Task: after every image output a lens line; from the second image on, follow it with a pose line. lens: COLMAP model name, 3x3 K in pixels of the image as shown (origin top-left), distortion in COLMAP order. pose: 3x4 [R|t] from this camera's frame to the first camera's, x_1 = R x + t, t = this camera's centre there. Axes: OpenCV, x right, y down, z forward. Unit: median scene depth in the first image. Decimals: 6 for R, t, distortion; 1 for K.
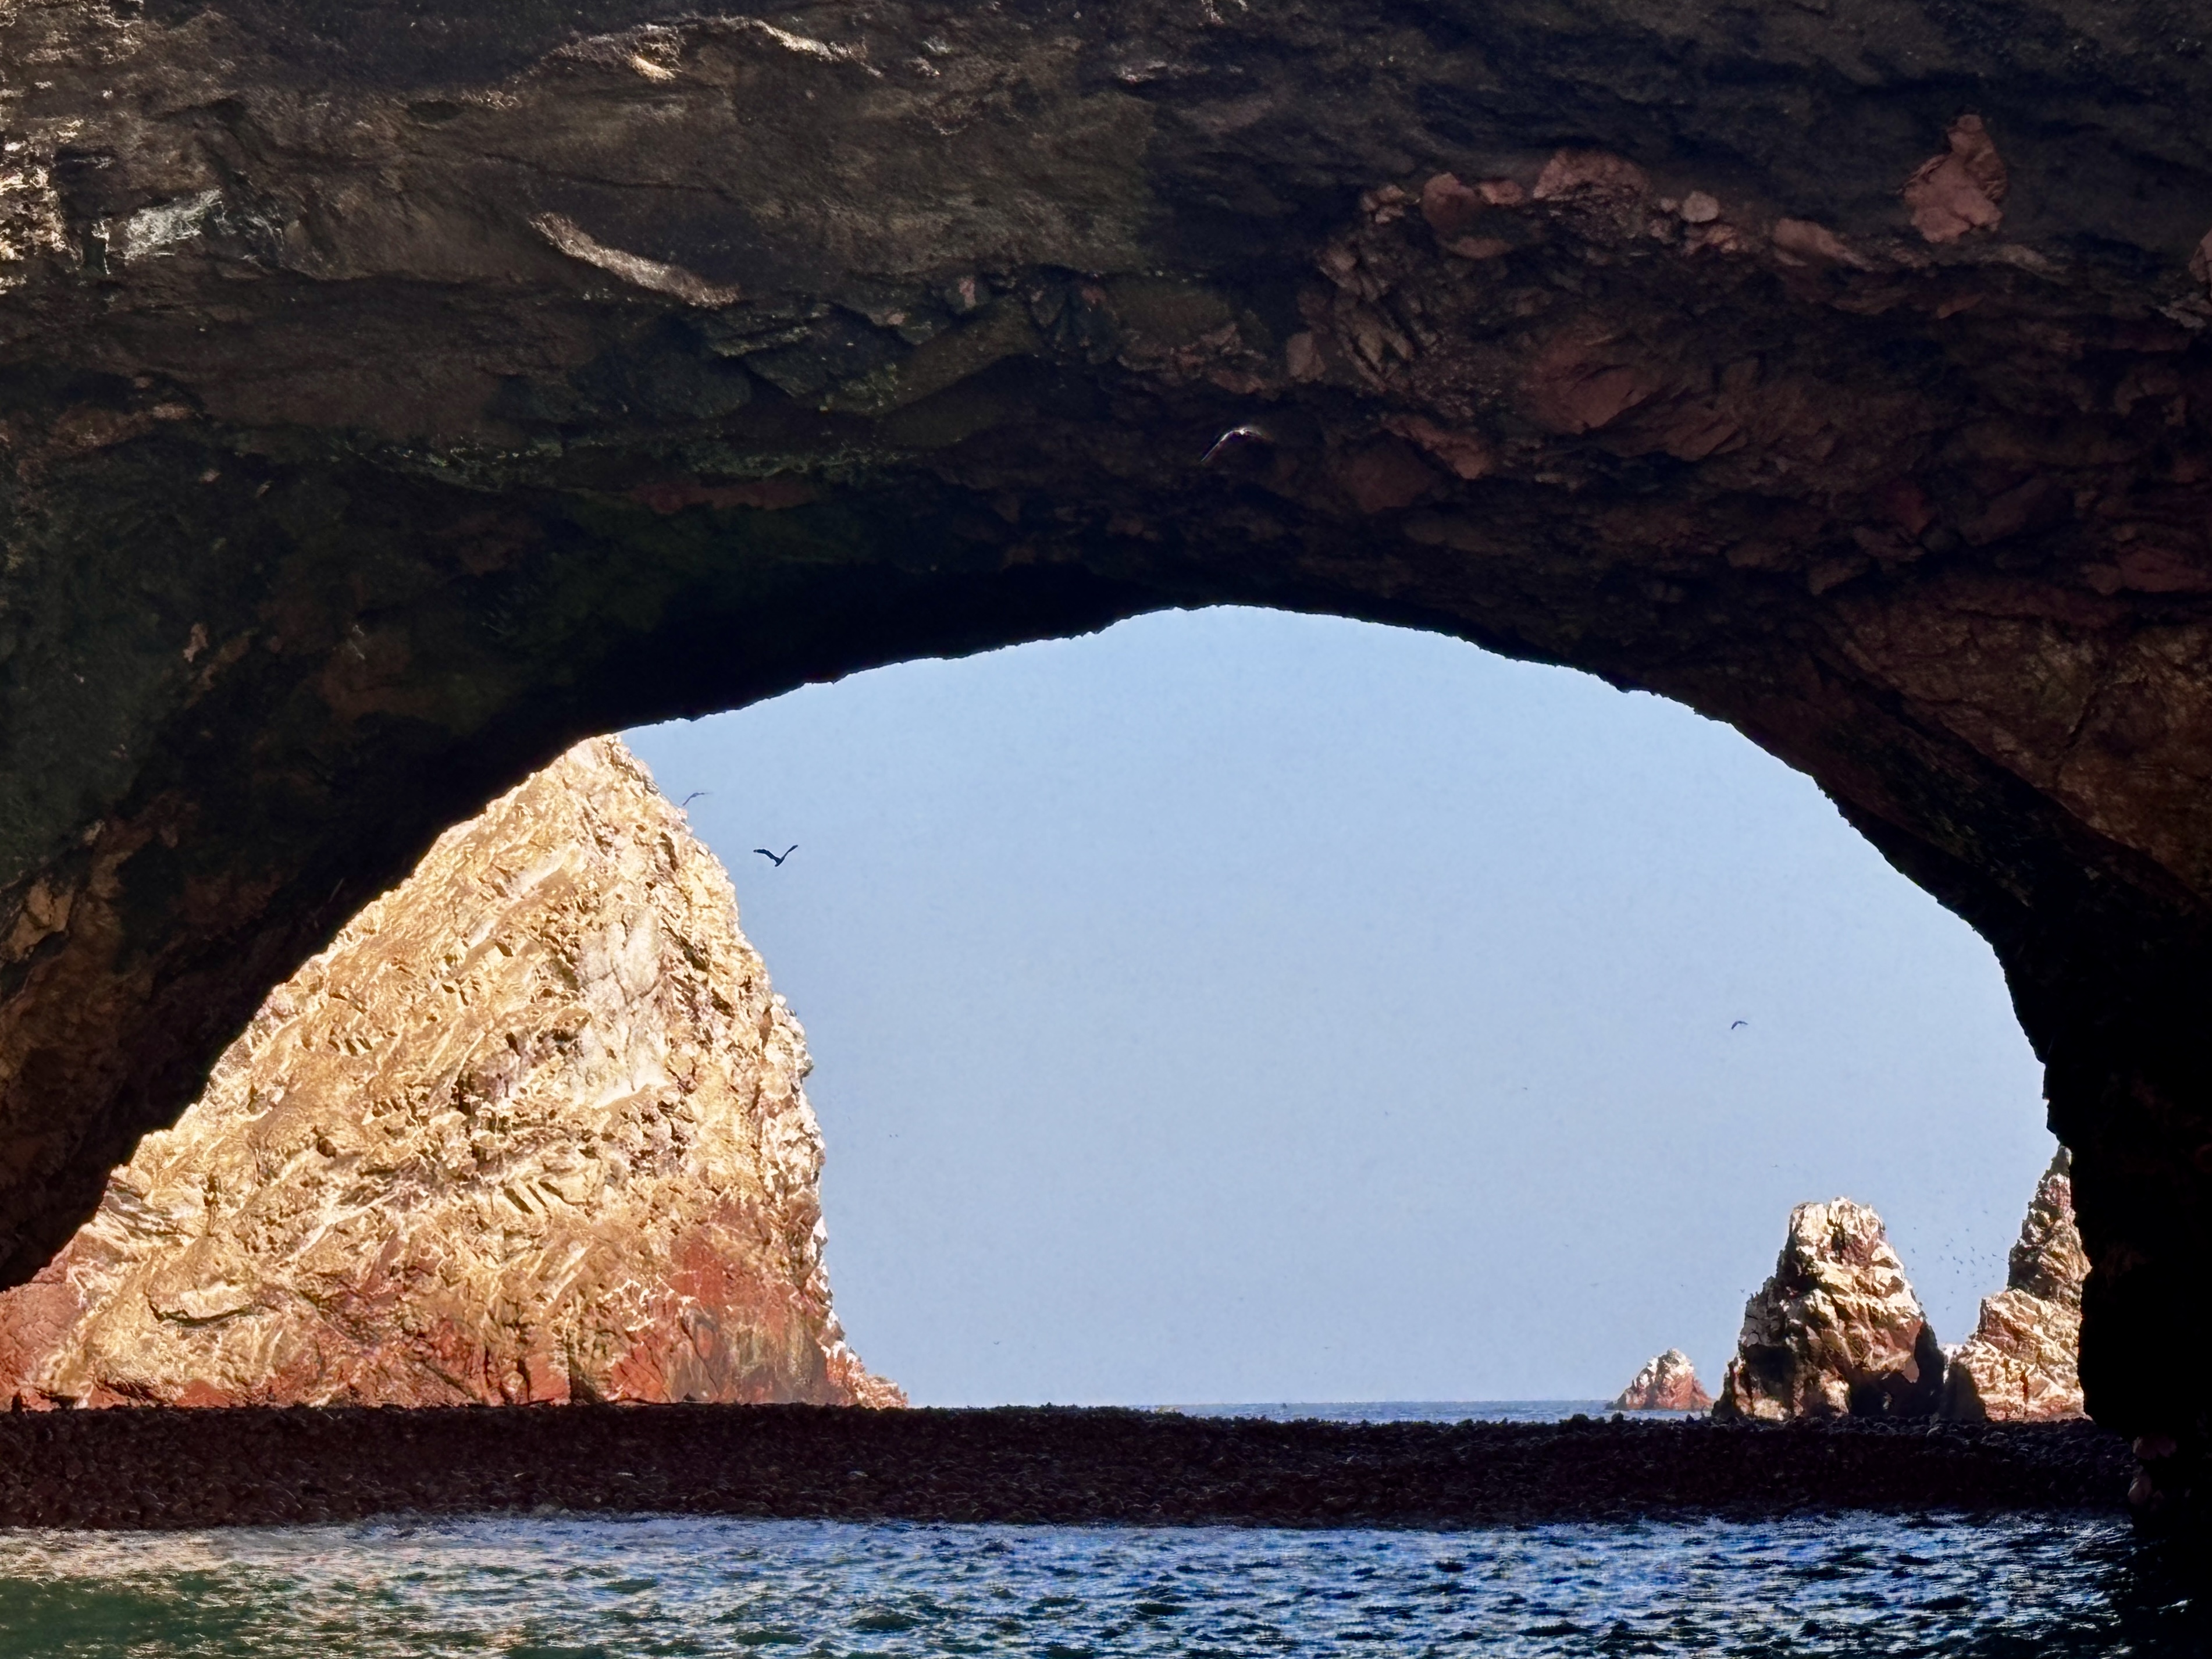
lens RADIAL K [[6882.3, 0, 1106.0], [0, 6882.3, 829.5], [0, 0, 1]] dist [0.191067, -0.555169]
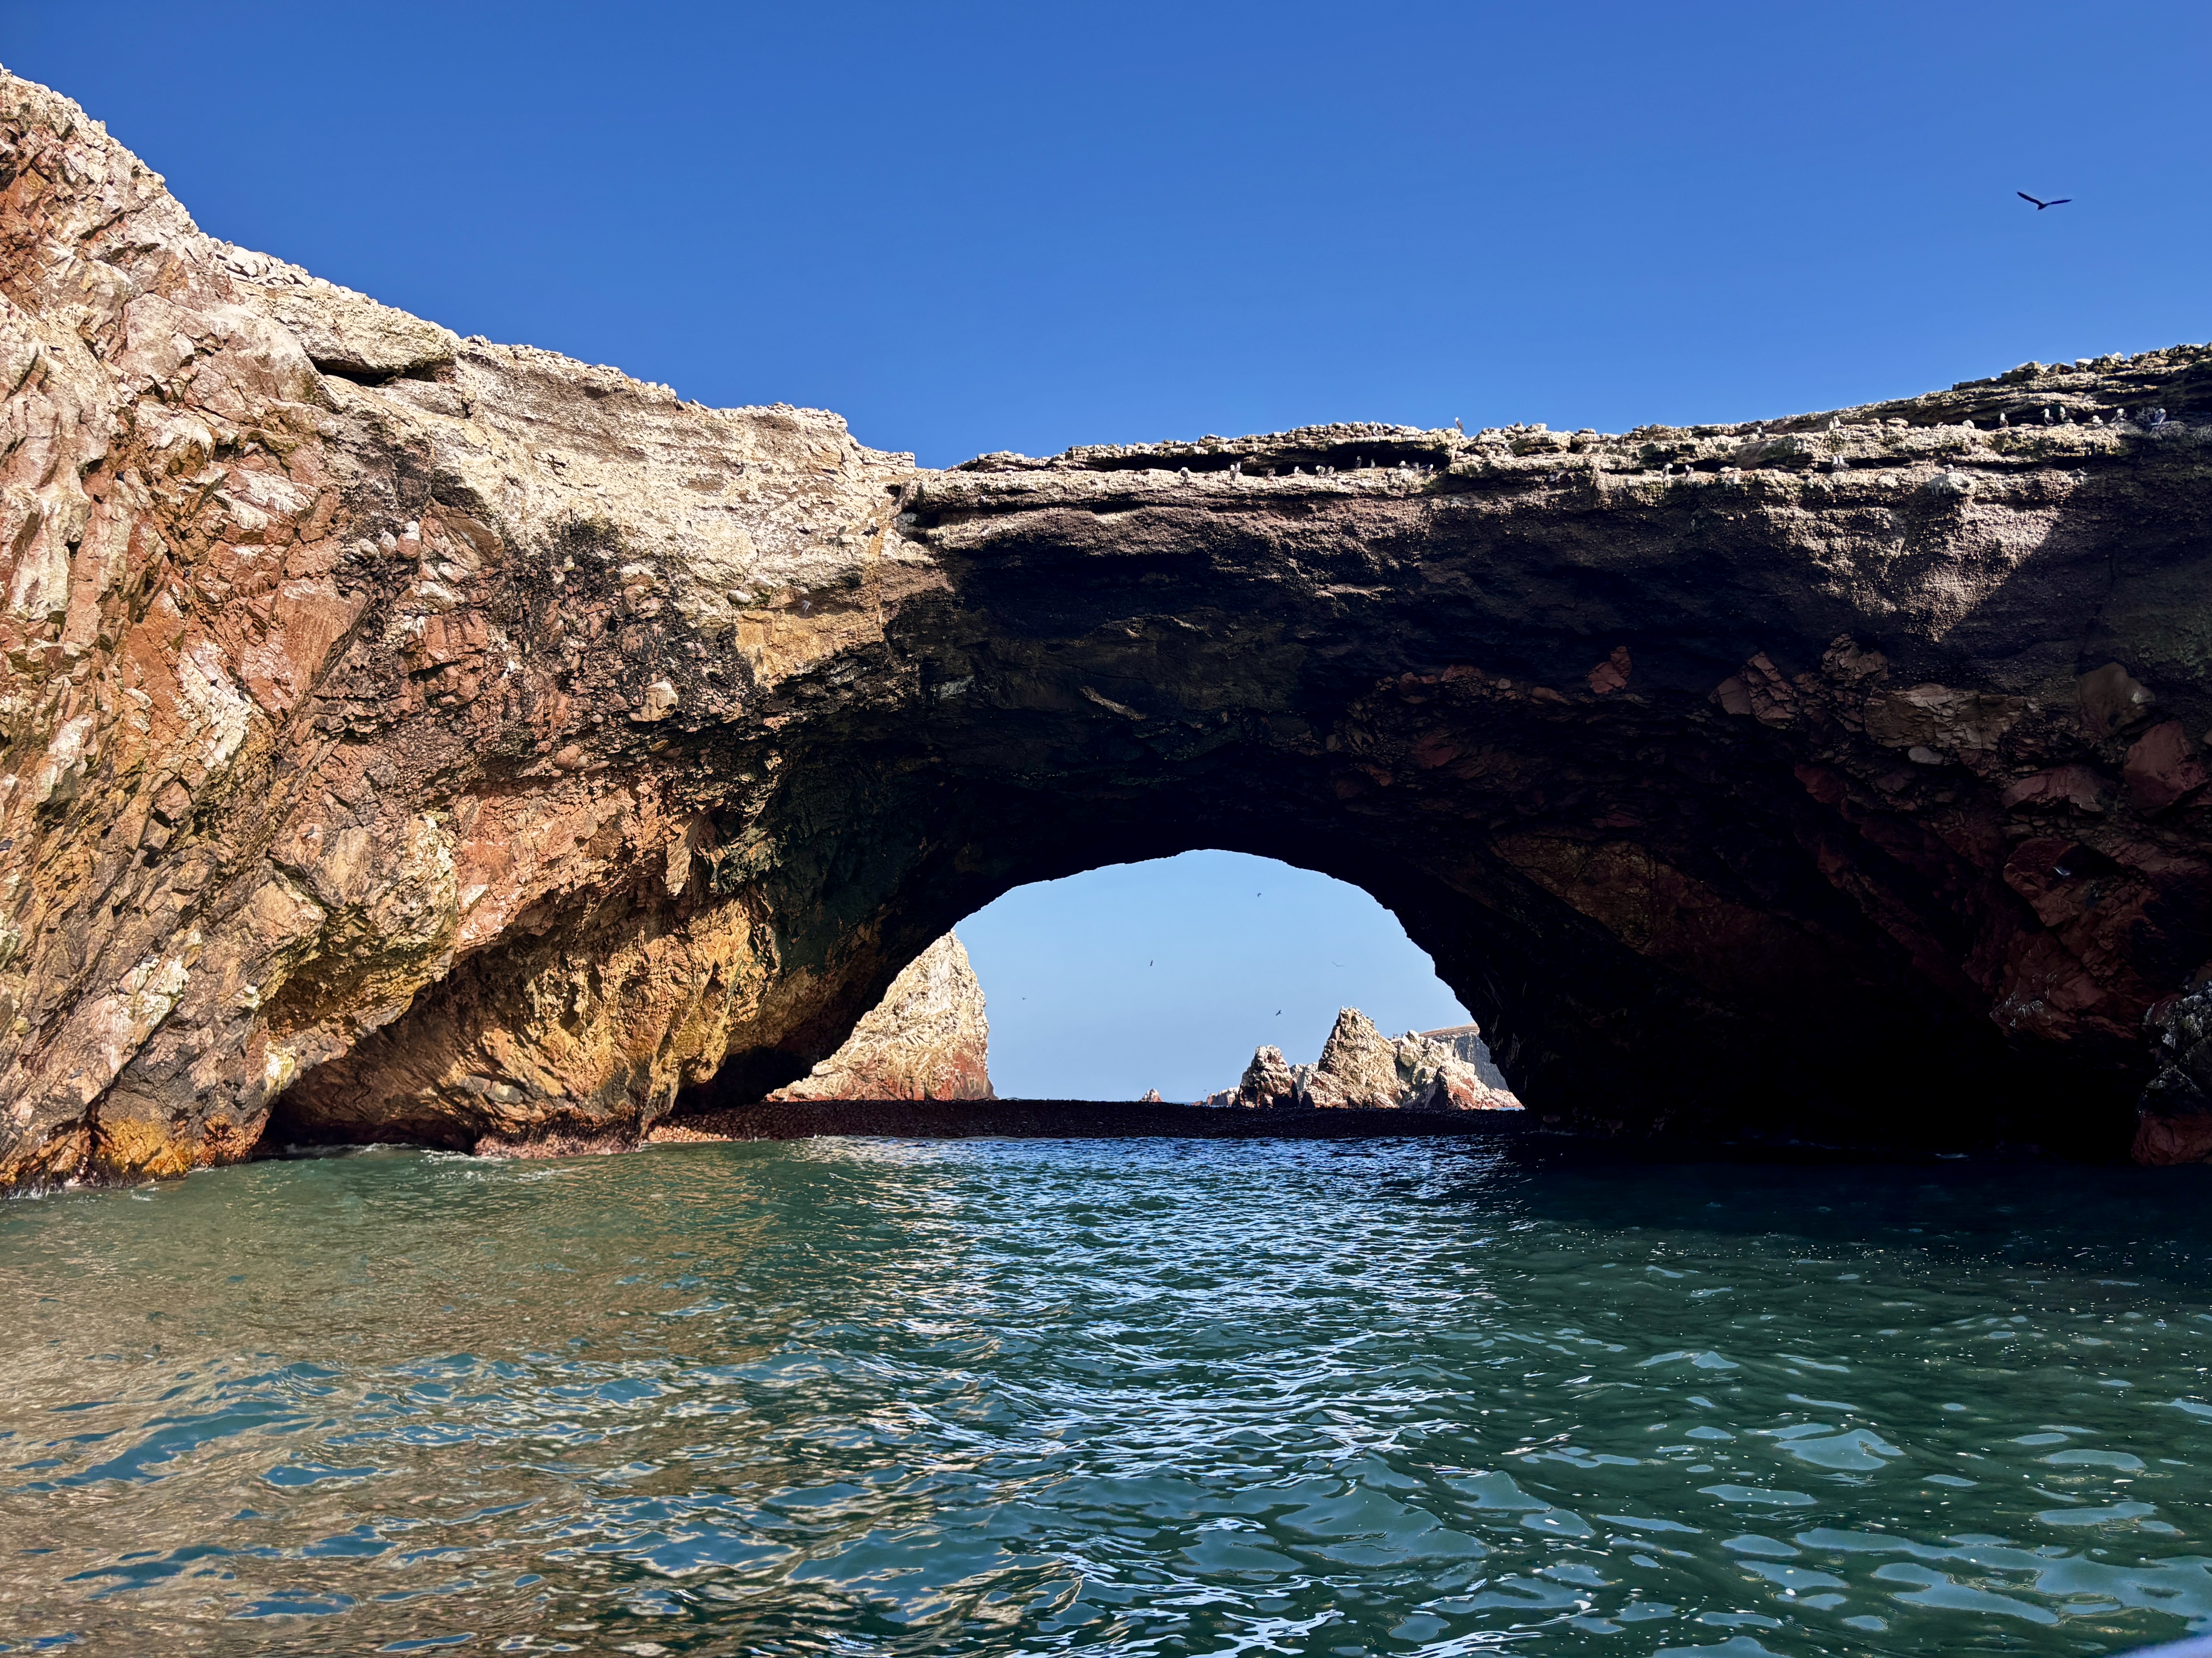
lens RADIAL K [[1777.7, 0, 1106.0], [0, 1777.7, 829.0], [0, 0, 1]] dist [0.068013, -0.077752]
pose [[0.997868, 0.016864, 0.063044, -0.112631], [-0.012463, 0.997500, -0.069558, 0.021741], [-0.064060, 0.068624, 0.995584, 0.243860]]
